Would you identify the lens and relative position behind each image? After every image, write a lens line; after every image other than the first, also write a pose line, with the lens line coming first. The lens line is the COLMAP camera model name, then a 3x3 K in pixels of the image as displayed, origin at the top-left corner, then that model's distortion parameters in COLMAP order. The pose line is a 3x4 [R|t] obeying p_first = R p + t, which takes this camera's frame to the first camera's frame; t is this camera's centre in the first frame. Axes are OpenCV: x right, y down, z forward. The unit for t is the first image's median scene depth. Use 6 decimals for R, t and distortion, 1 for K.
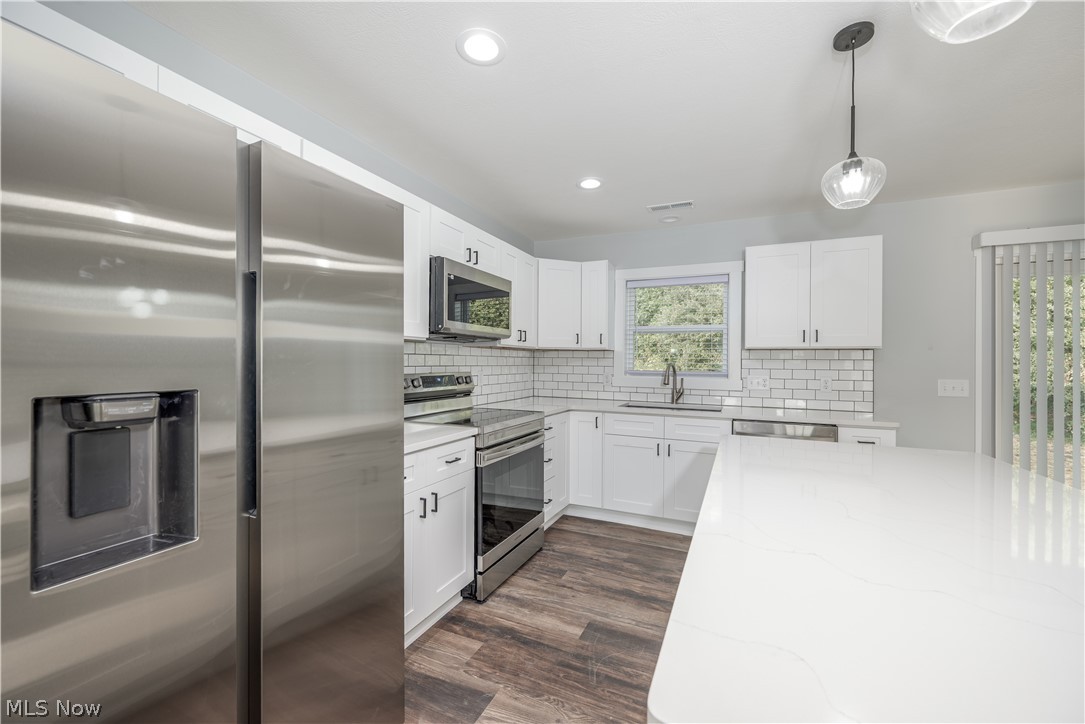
lens RADIAL K [[432.4, 0, 549.0], [0, 432.4, 358.7], [0, 0, 1]] dist [-0.000622, -0.000136]
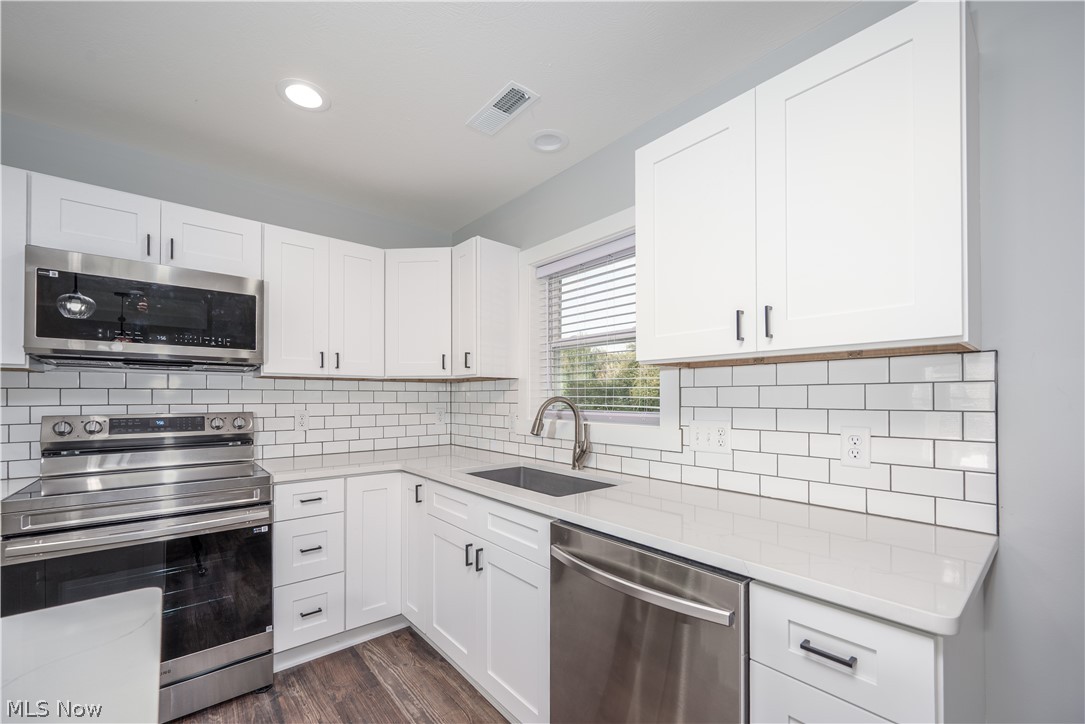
lens RADIAL K [[441.8, 0, 544.0], [0, 441.8, 391.9], [0, 0, 1]] dist [0.000827, 0.000031]
pose [[0.899503, -0.015802, -0.436629, 0.601877], [0.012912, 0.999871, -0.009587, 0.010357], [0.436725, 0.002986, 0.899590, 0.549661]]
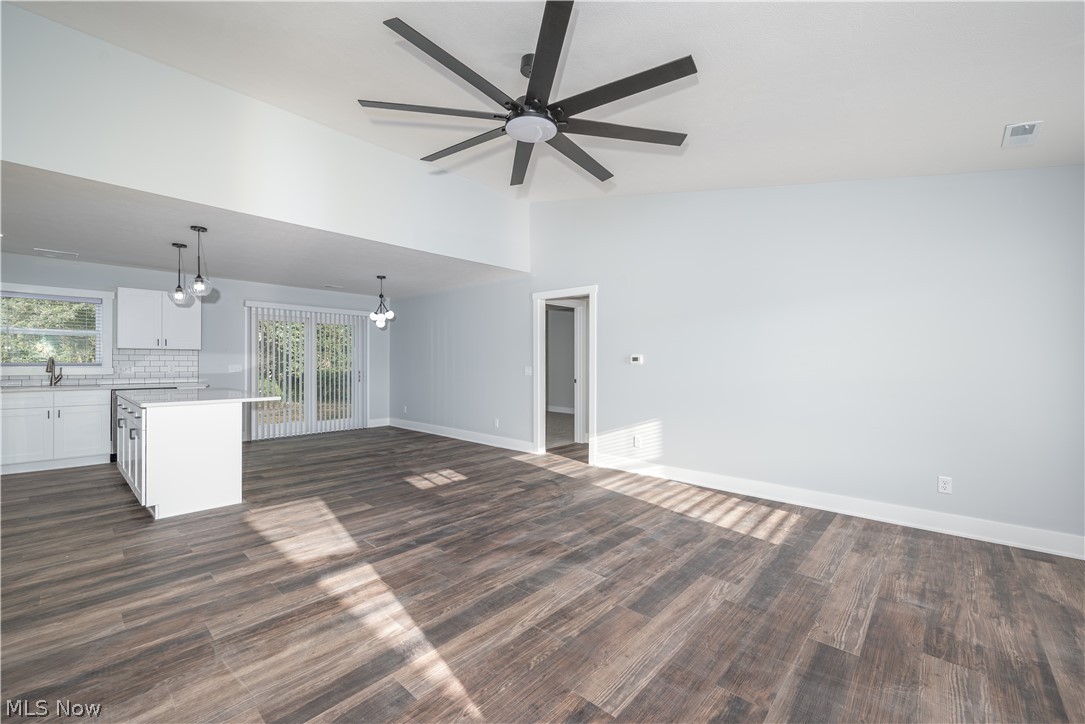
lens RADIAL K [[447.4, 0, 542.5], [0, 447.4, 362.0], [0, 0, 1]] dist [-0.000291, -0.000196]
pose [[0.311734, -0.009915, 0.950118, -0.705883], [-0.009927, 0.999857, 0.013691, -0.011465], [-0.950118, -0.013700, 0.311591, -1.142905]]
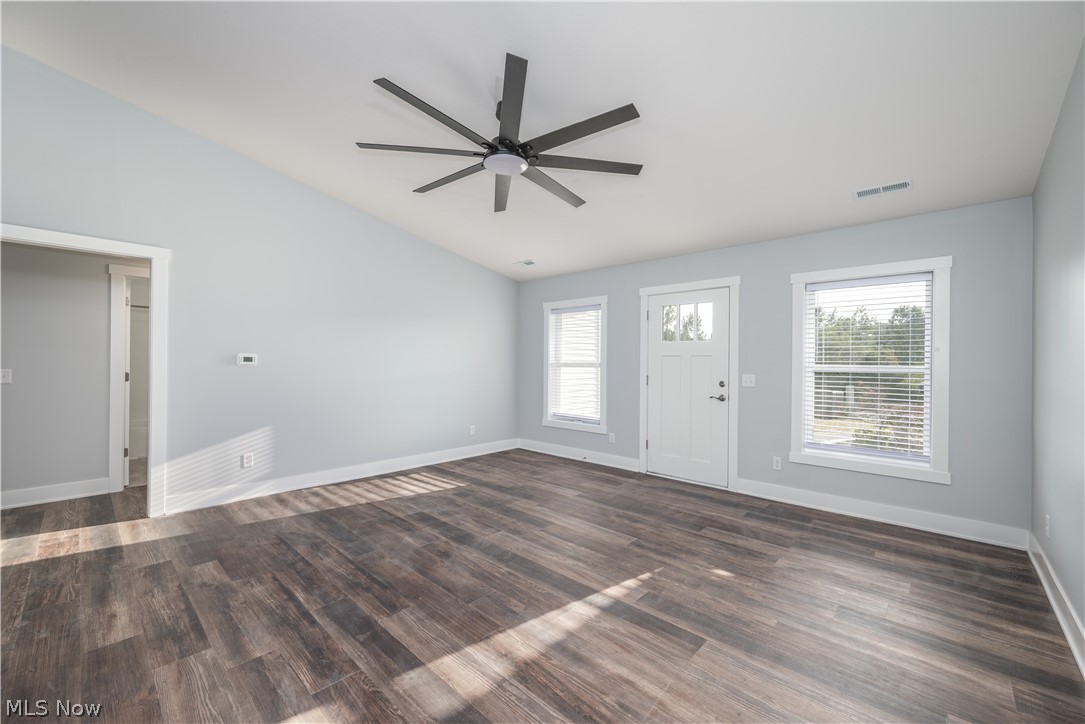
lens RADIAL K [[432.1, 0, 552.4], [0, 432.1, 364.2], [0, 0, 1]] dist [0.000293, -0.000112]
pose [[-0.950644, -0.017622, 0.309783, -0.313374], [-0.020343, 0.999778, -0.005555, -0.000860], [-0.309616, -0.011583, -0.950791, -0.027363]]
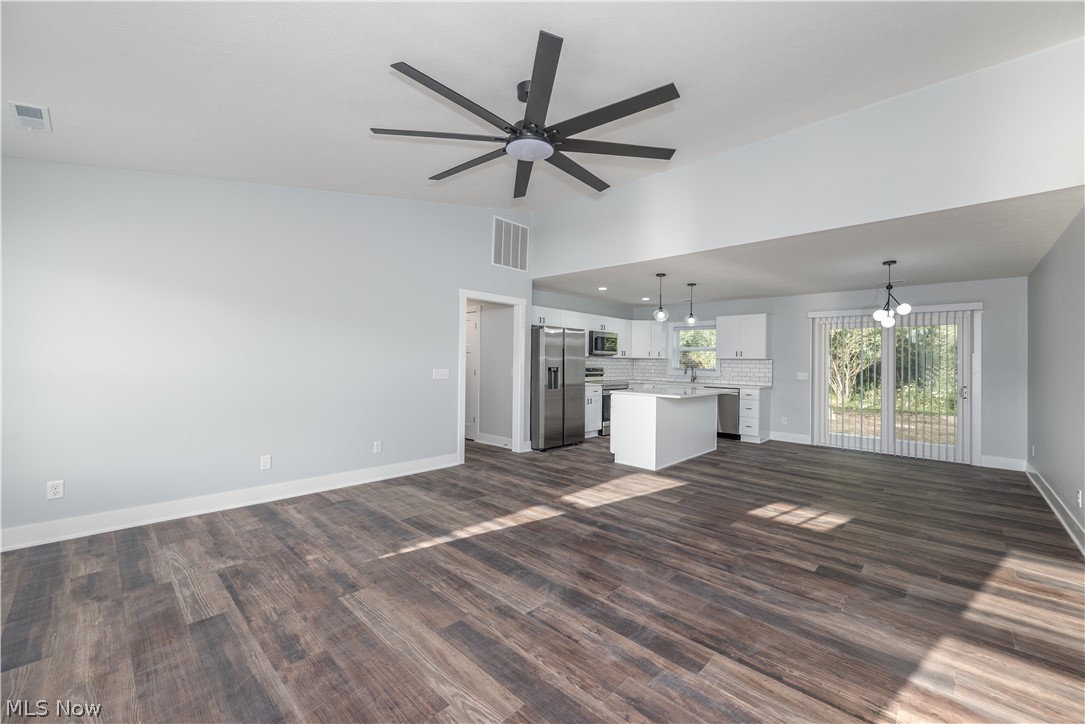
lens RADIAL K [[432.4, 0, 549.0], [0, 432.4, 358.7], [0, 0, 1]] dist [-0.000622, -0.000136]
pose [[0.943769, 0.002735, -0.330593, 0.393321], [-0.004446, 0.999980, -0.004421, -0.009511], [0.330574, 0.005642, 0.943763, -1.655807]]
